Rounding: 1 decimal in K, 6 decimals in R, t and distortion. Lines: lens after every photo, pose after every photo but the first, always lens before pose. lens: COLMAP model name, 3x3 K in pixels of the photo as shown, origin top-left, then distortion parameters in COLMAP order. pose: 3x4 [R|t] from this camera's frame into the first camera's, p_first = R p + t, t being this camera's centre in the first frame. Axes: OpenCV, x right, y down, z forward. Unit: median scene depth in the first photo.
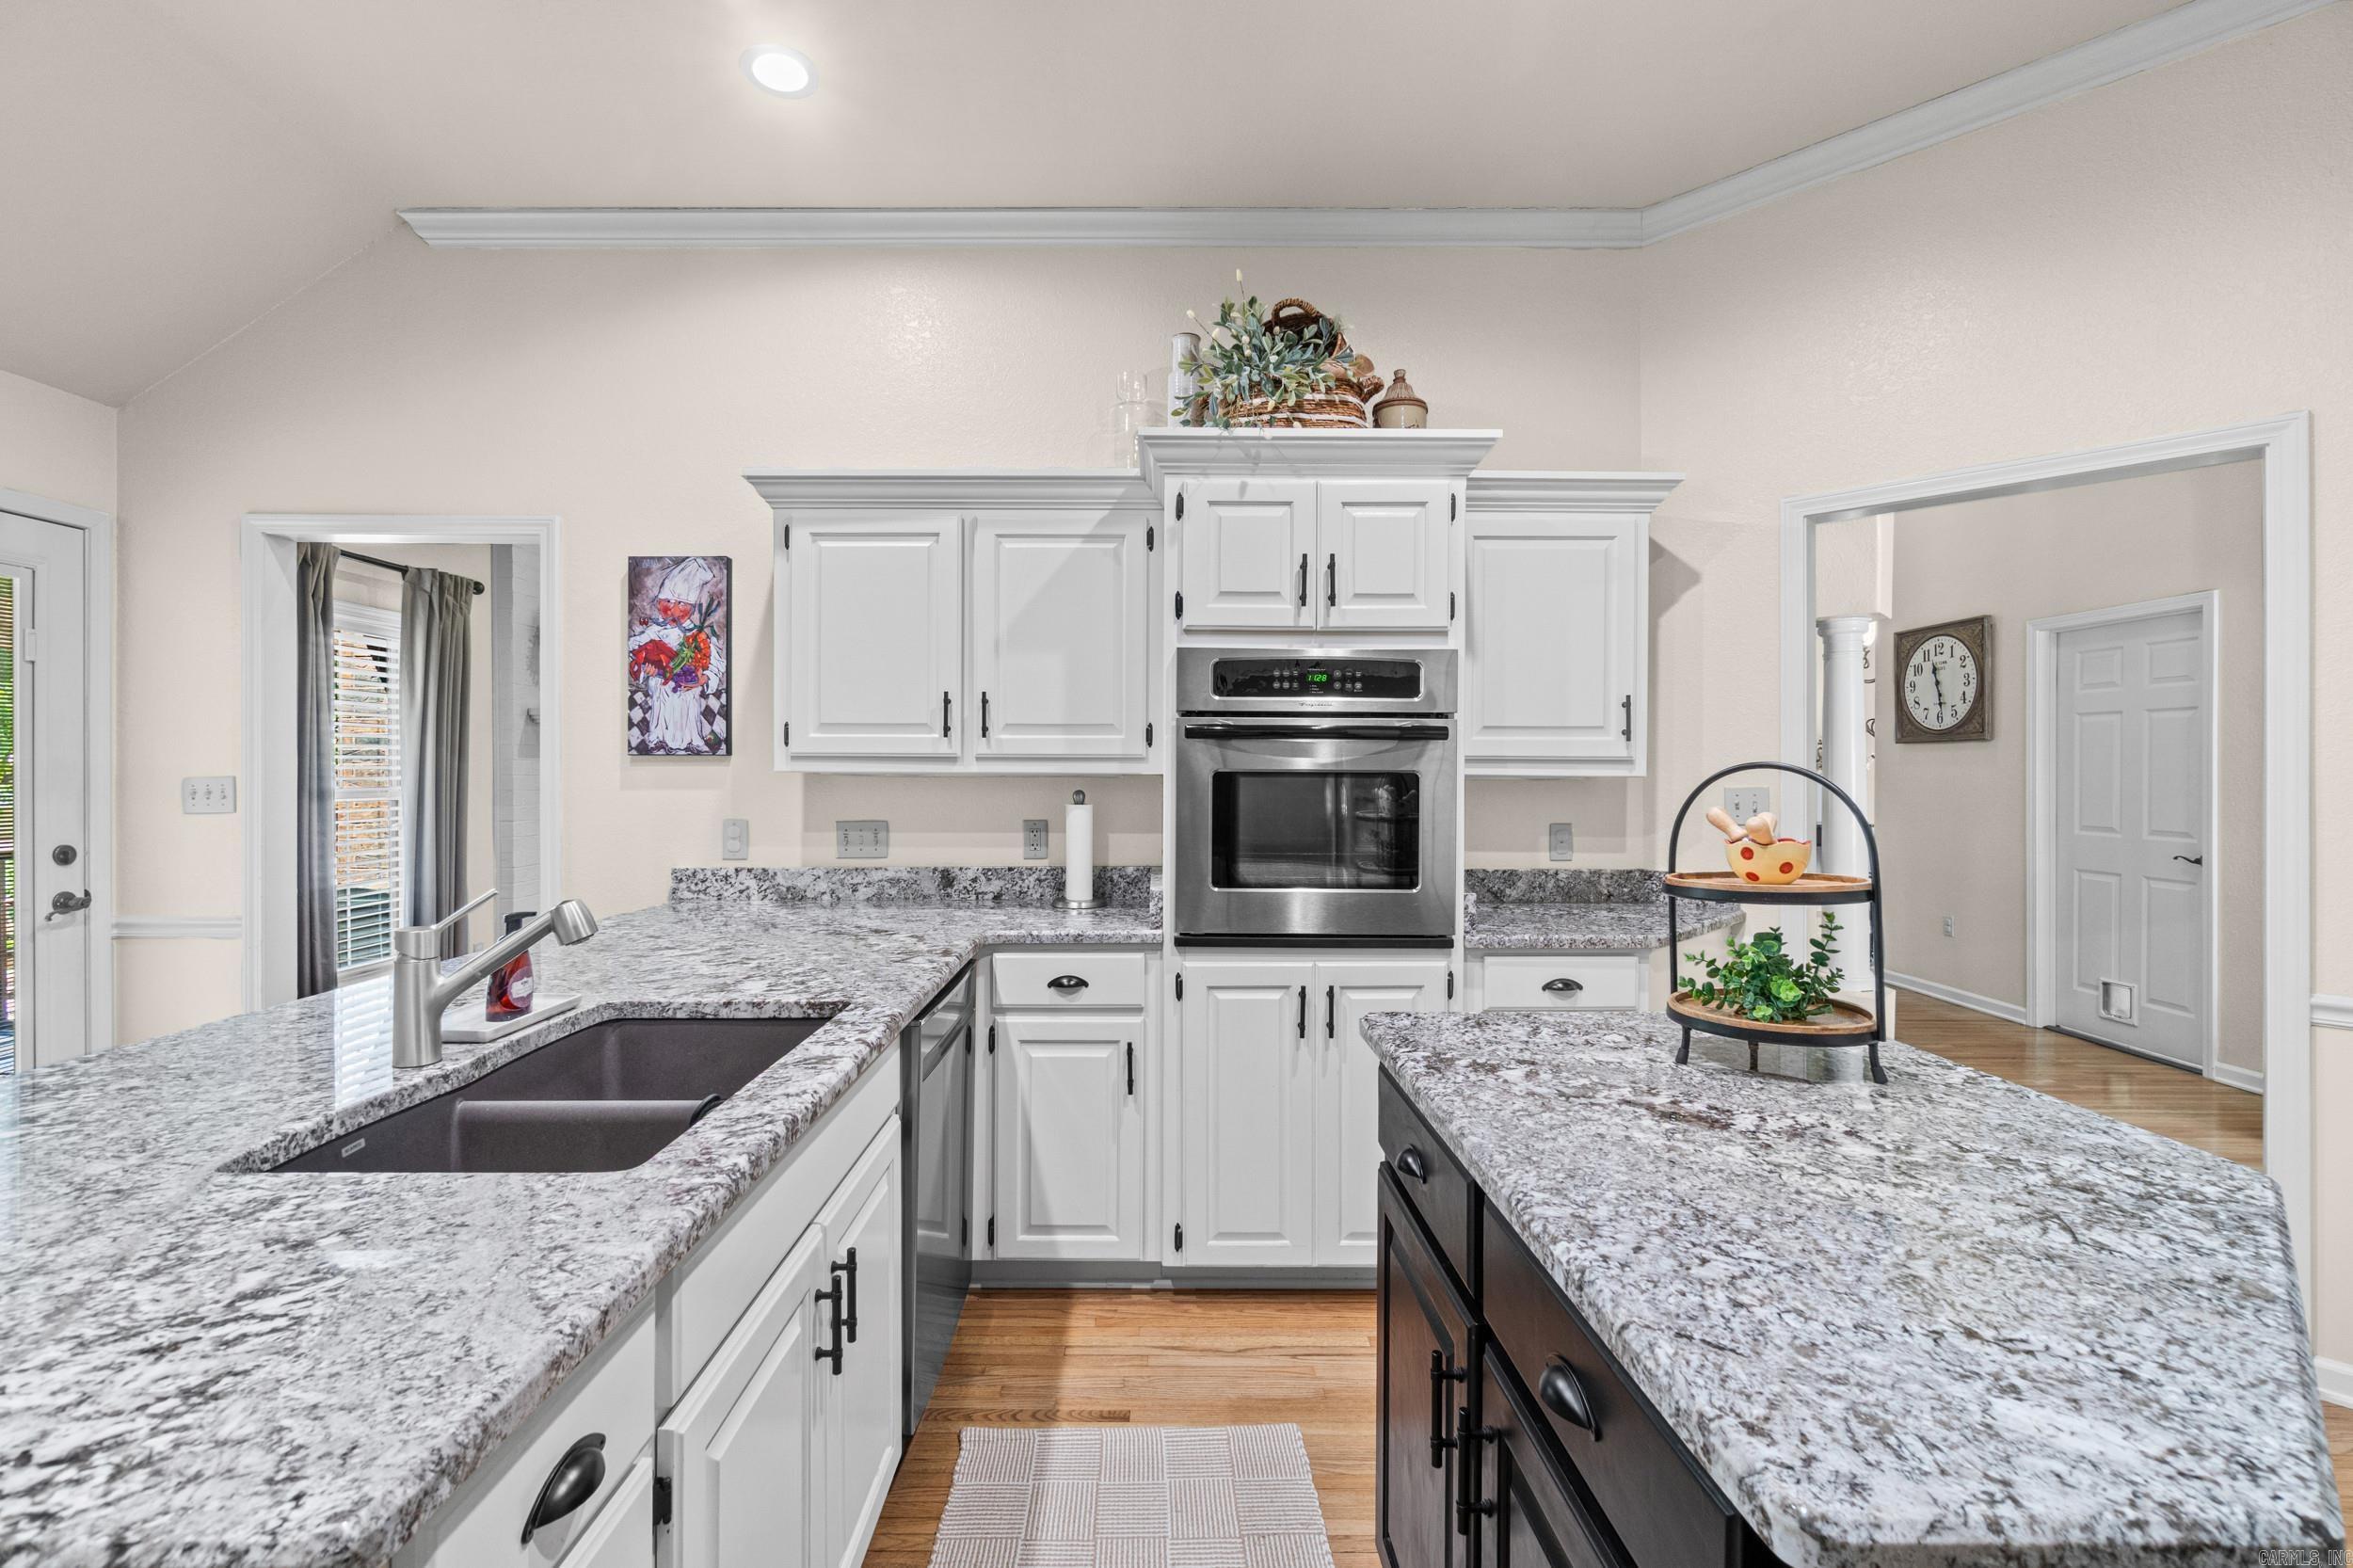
lens RADIAL K [[1014.5, 0, 1165.2], [0, 1014.5, 768.3], [0, 0, 1]] dist [-0.003001, -0.000234]
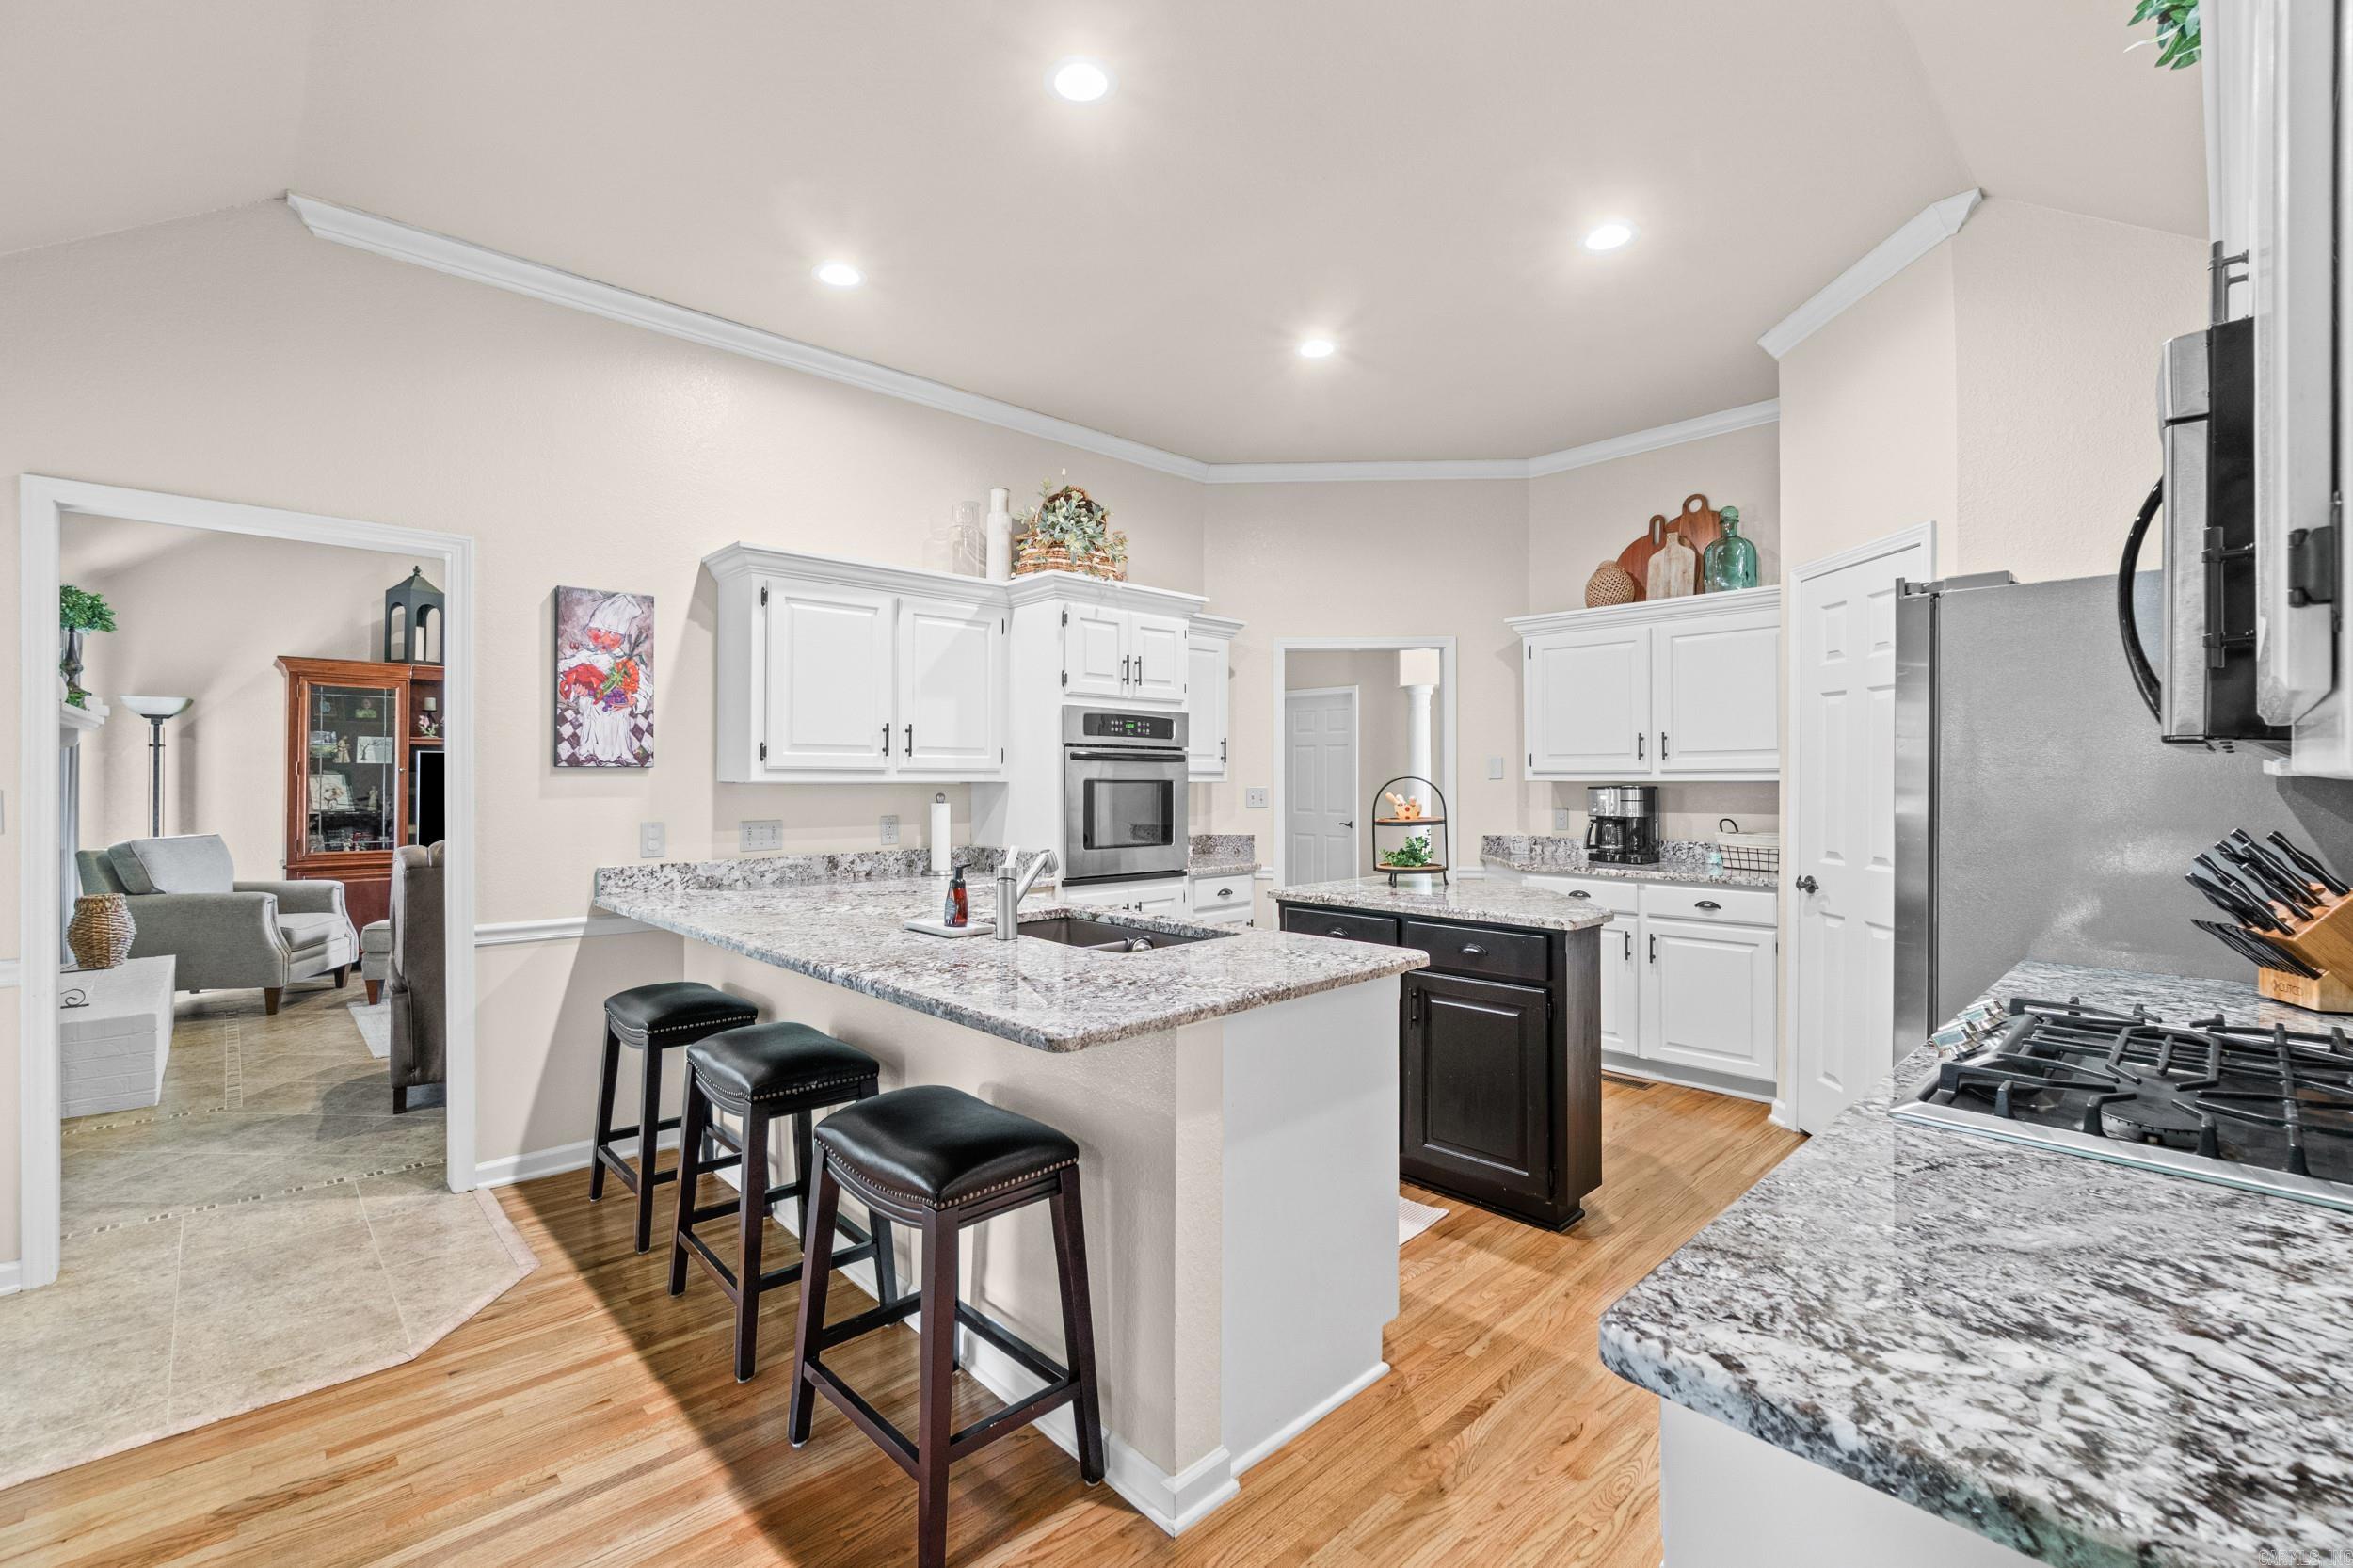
lens RADIAL K [[1014.5, 0, 1165.2], [0, 1014.5, 768.3], [0, 0, 1]] dist [-0.003001, -0.000234]
pose [[0.730403, 0.004195, 0.683004, -0.798687], [-0.000068, 0.999982, -0.006069, -0.004728], [-0.683016, 0.004387, 0.730390, -0.249521]]
